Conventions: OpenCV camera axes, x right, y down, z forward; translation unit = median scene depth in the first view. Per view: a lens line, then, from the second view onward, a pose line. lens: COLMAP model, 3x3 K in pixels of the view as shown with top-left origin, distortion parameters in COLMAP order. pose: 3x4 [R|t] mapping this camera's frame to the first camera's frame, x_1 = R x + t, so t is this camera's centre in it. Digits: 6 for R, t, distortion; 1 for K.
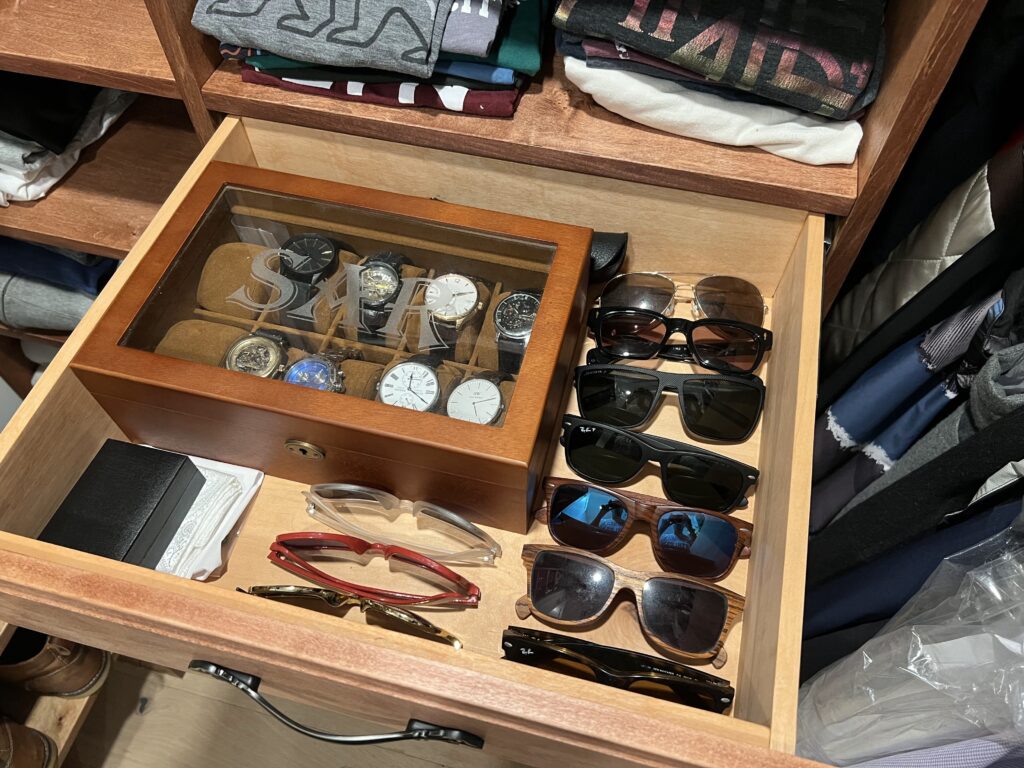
lens RADIAL K [[786.6, 0, 516.4], [0, 786.6, 384.4], [0, 0, 1]] dist [0.045817, -0.050457]
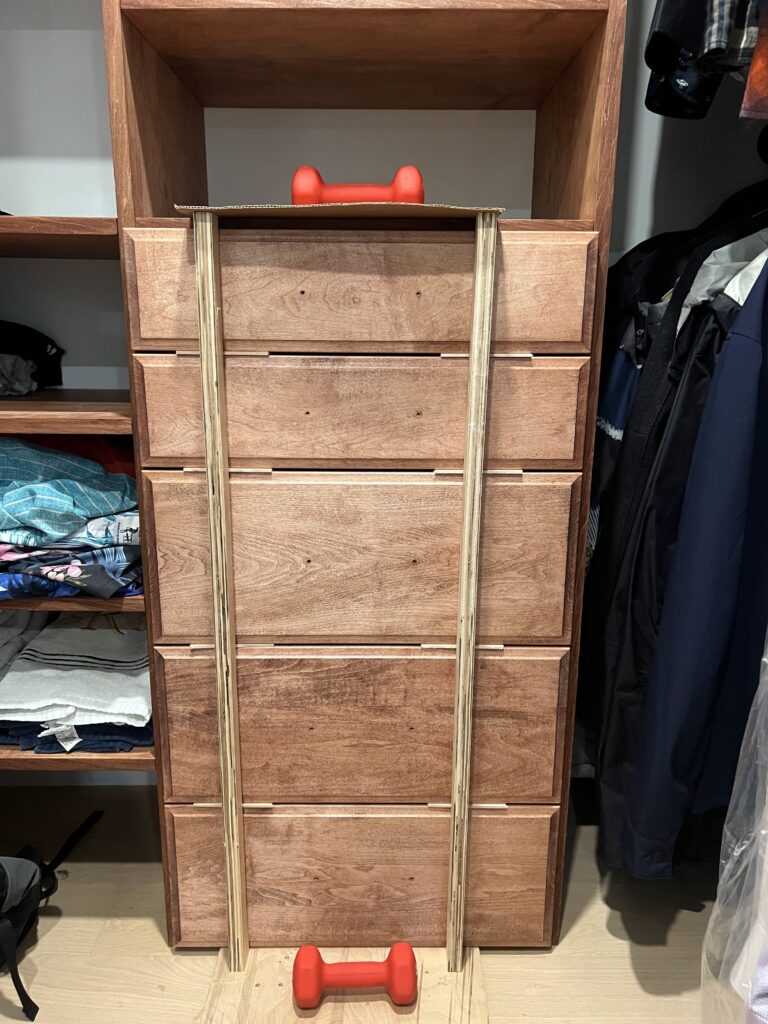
lens RADIAL K [[767.5, 0, 388.7], [0, 767.5, 516.3], [0, 0, 1]] dist [0.020695, 0.016023]
pose [[0.966525, -0.064995, 0.248203, -0.325637], [0.212295, 0.745839, -0.631392, 0.940067], [-0.144082, 0.662948, 0.734670, 0.285704]]
